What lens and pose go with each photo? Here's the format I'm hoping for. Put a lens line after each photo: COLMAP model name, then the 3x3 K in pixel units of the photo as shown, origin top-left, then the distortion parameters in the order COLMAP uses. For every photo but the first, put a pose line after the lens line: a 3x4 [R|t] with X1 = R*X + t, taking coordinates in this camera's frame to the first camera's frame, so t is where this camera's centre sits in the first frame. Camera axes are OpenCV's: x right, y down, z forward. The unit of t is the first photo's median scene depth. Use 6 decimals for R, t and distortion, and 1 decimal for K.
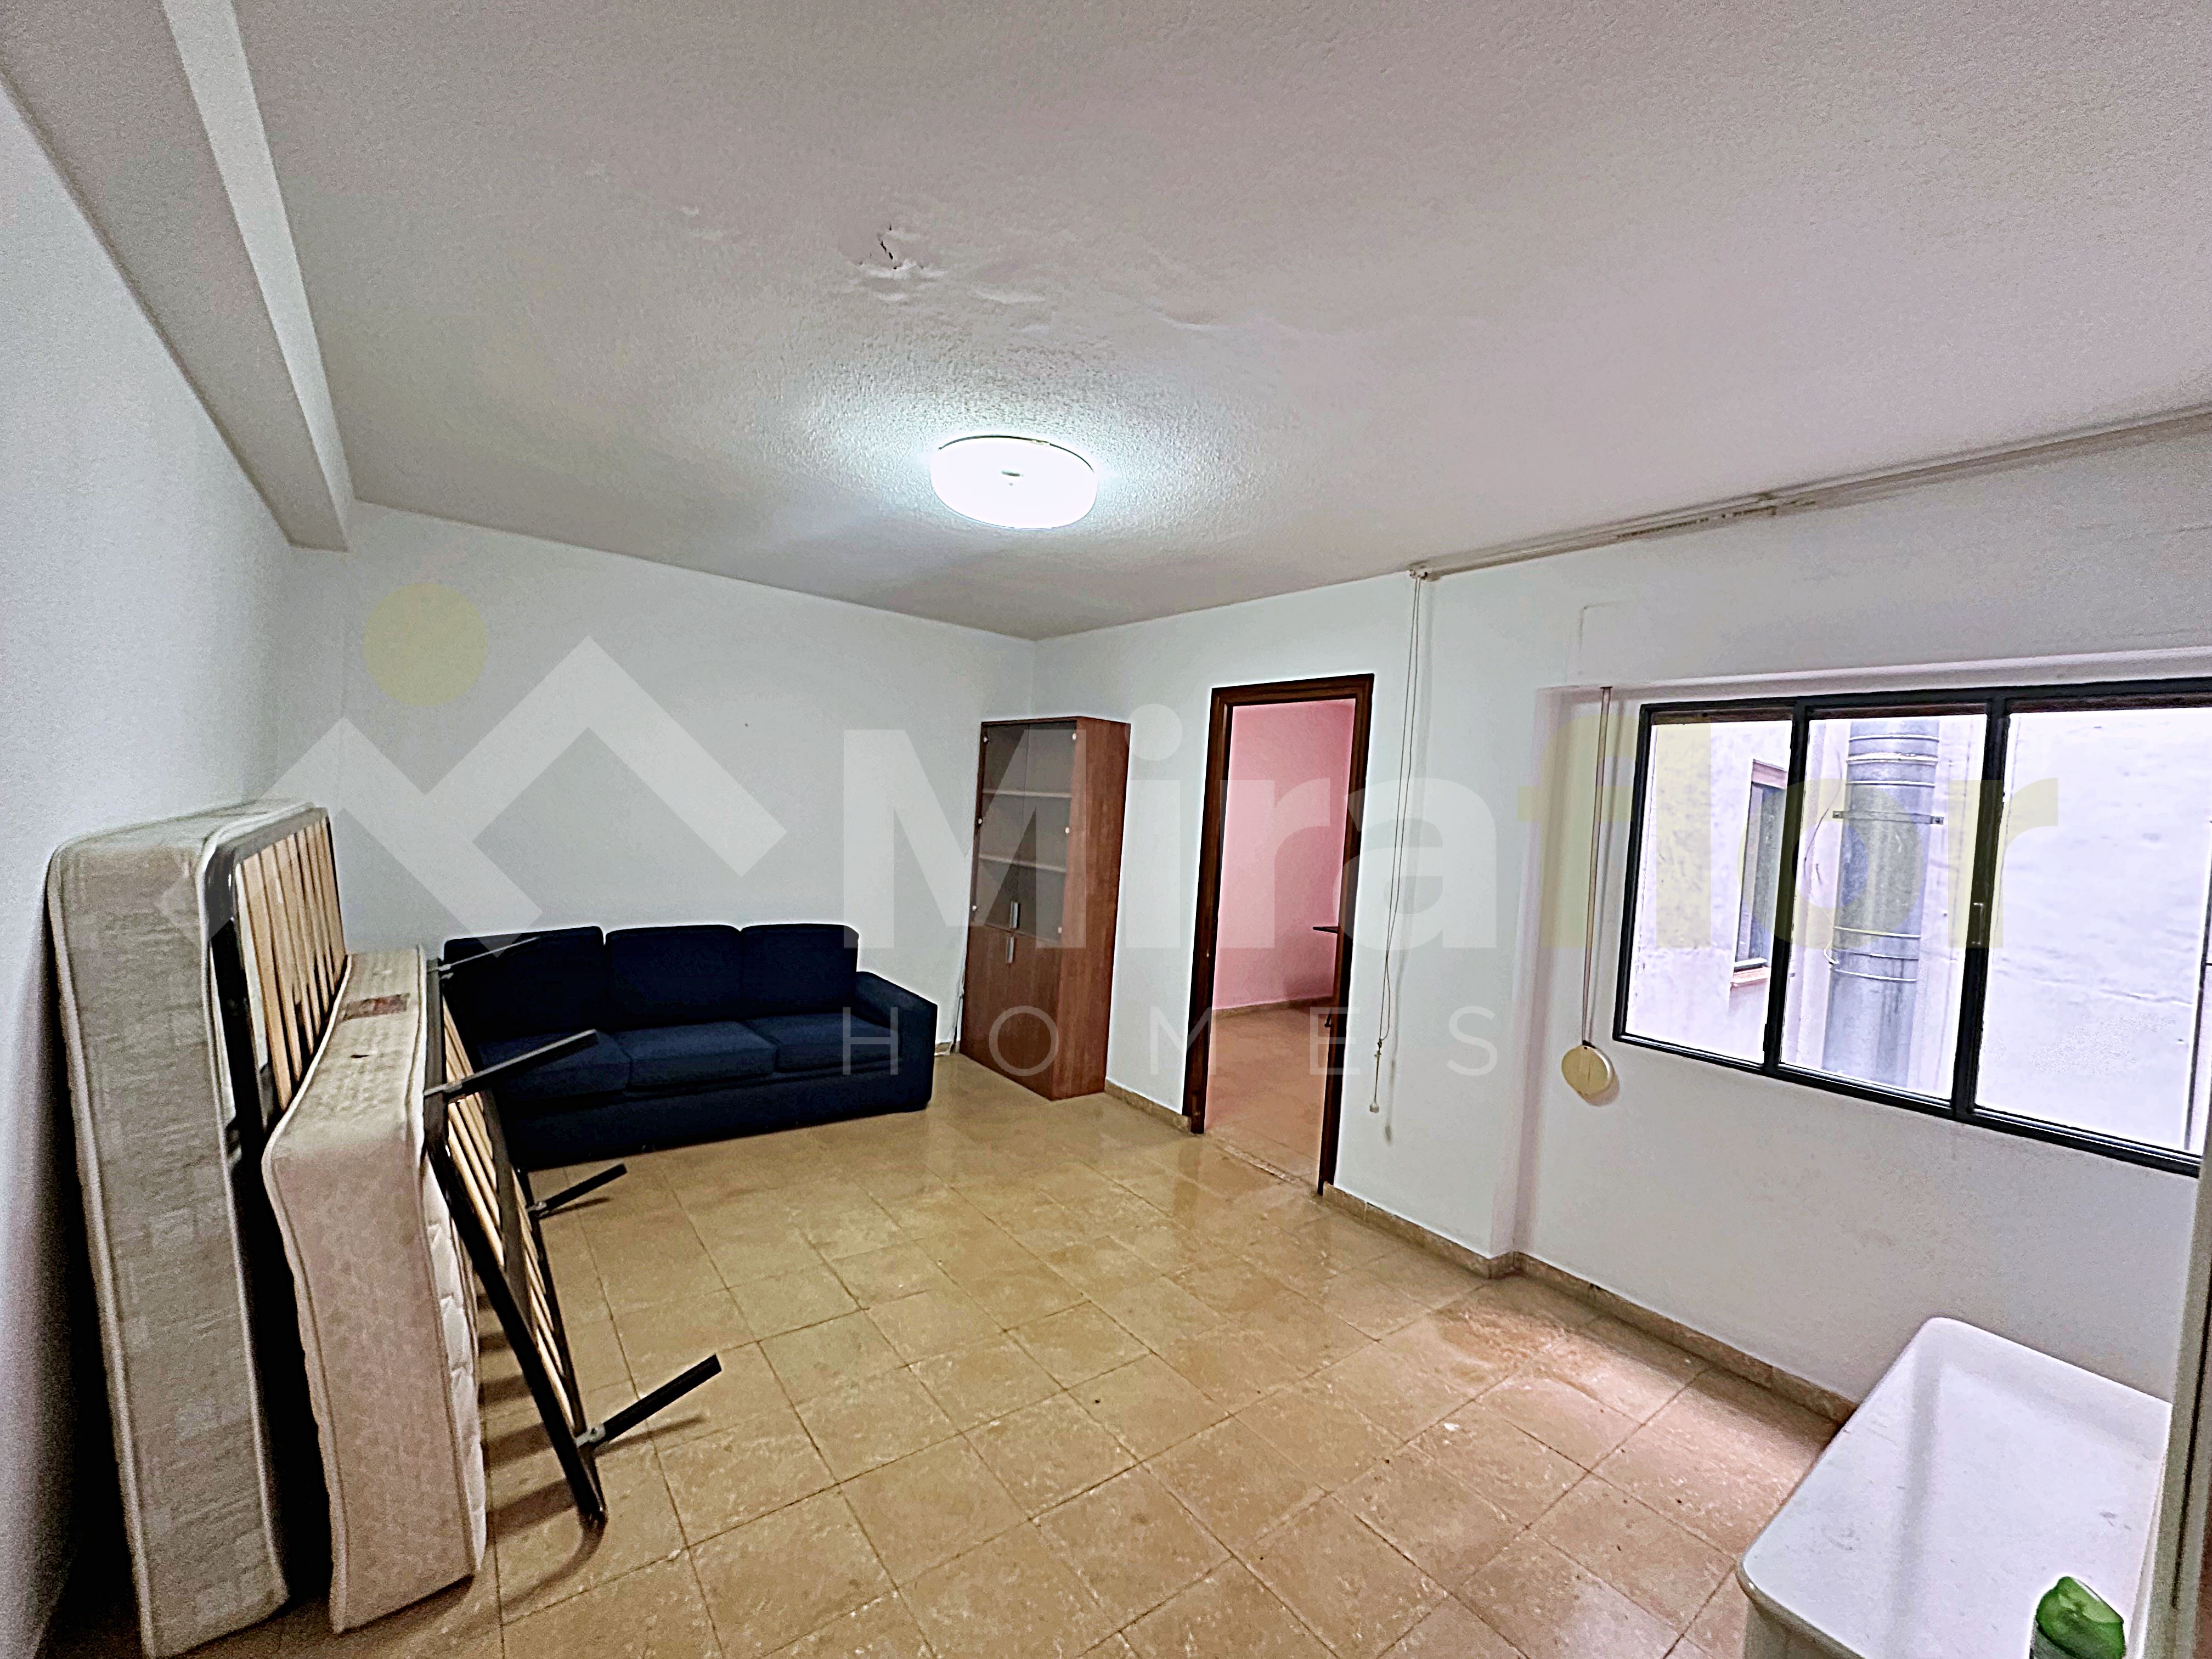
lens RADIAL K [[887.9, 0, 1099.0], [0, 887.9, 831.3], [0, 0, 1]] dist [-0.001234, -0.001655]
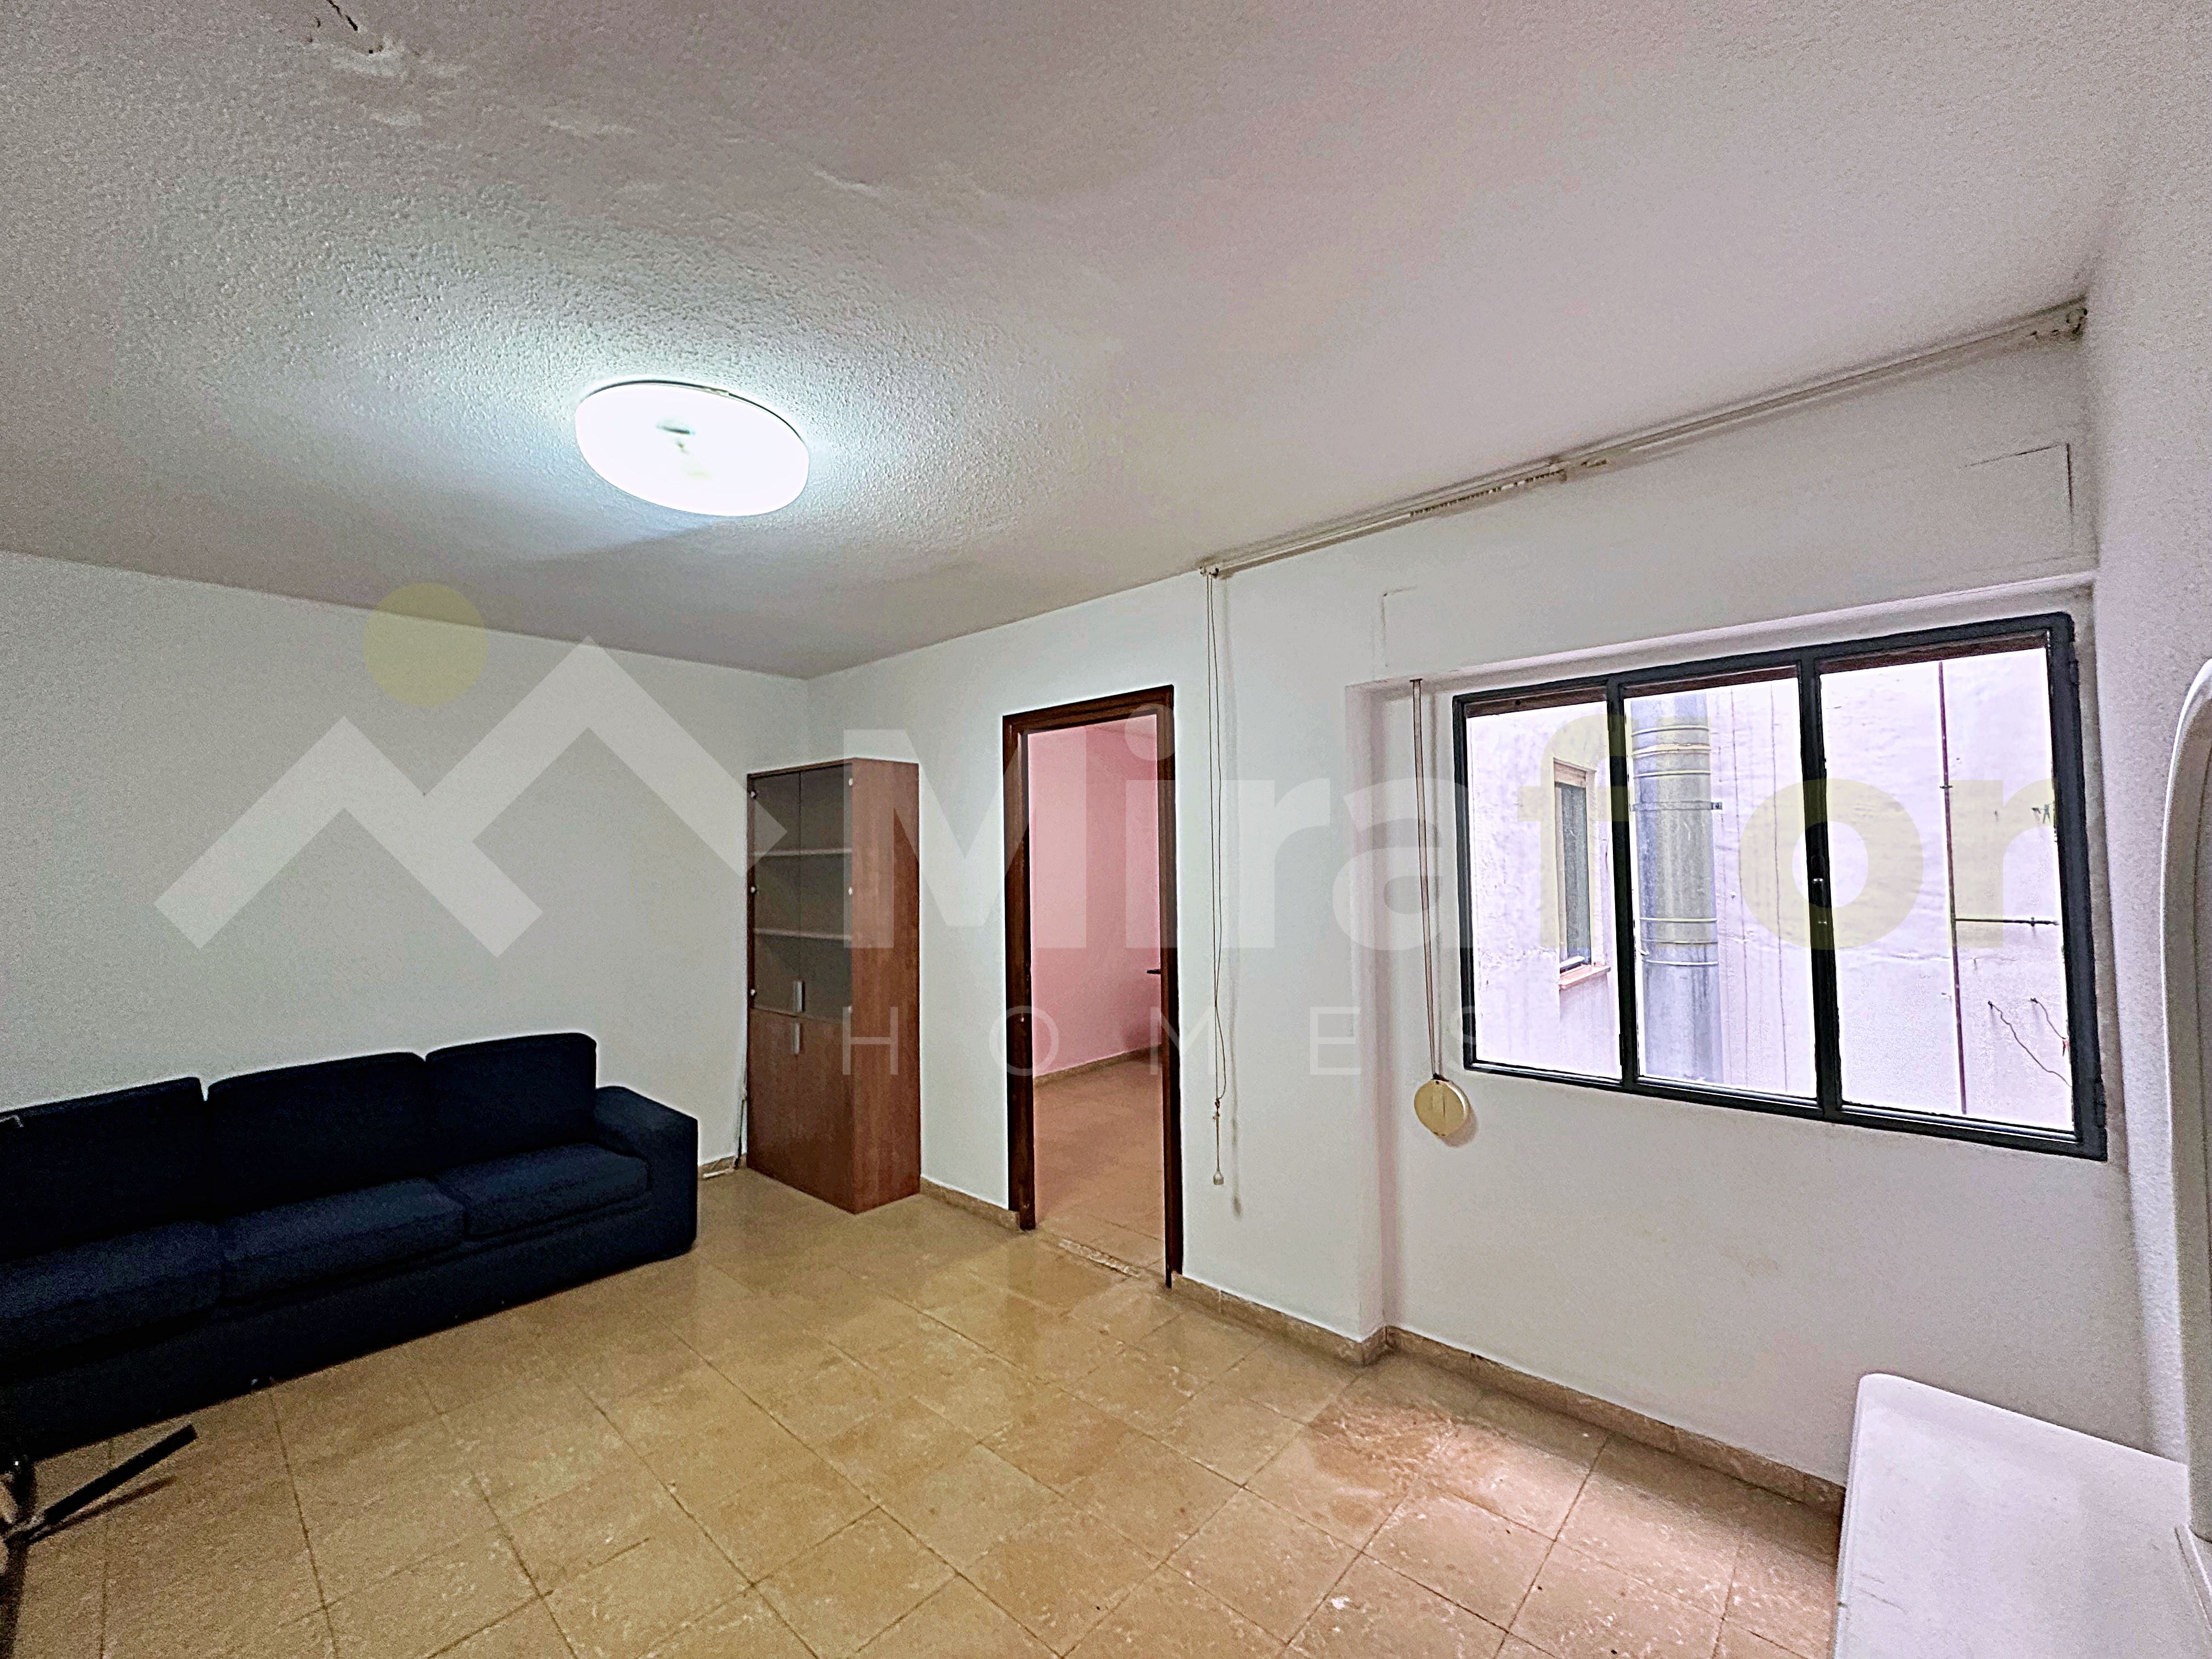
lens RADIAL K [[887.9, 0, 1104.0], [0, 887.9, 830.9], [0, 0, 1]] dist [-0.001234, -0.001655]
pose [[0.979655, -0.076947, 0.185352, 0.073172], [0.087740, 0.994850, -0.050738, 0.009454], [-0.180494, 0.065968, 0.981361, 0.164061]]
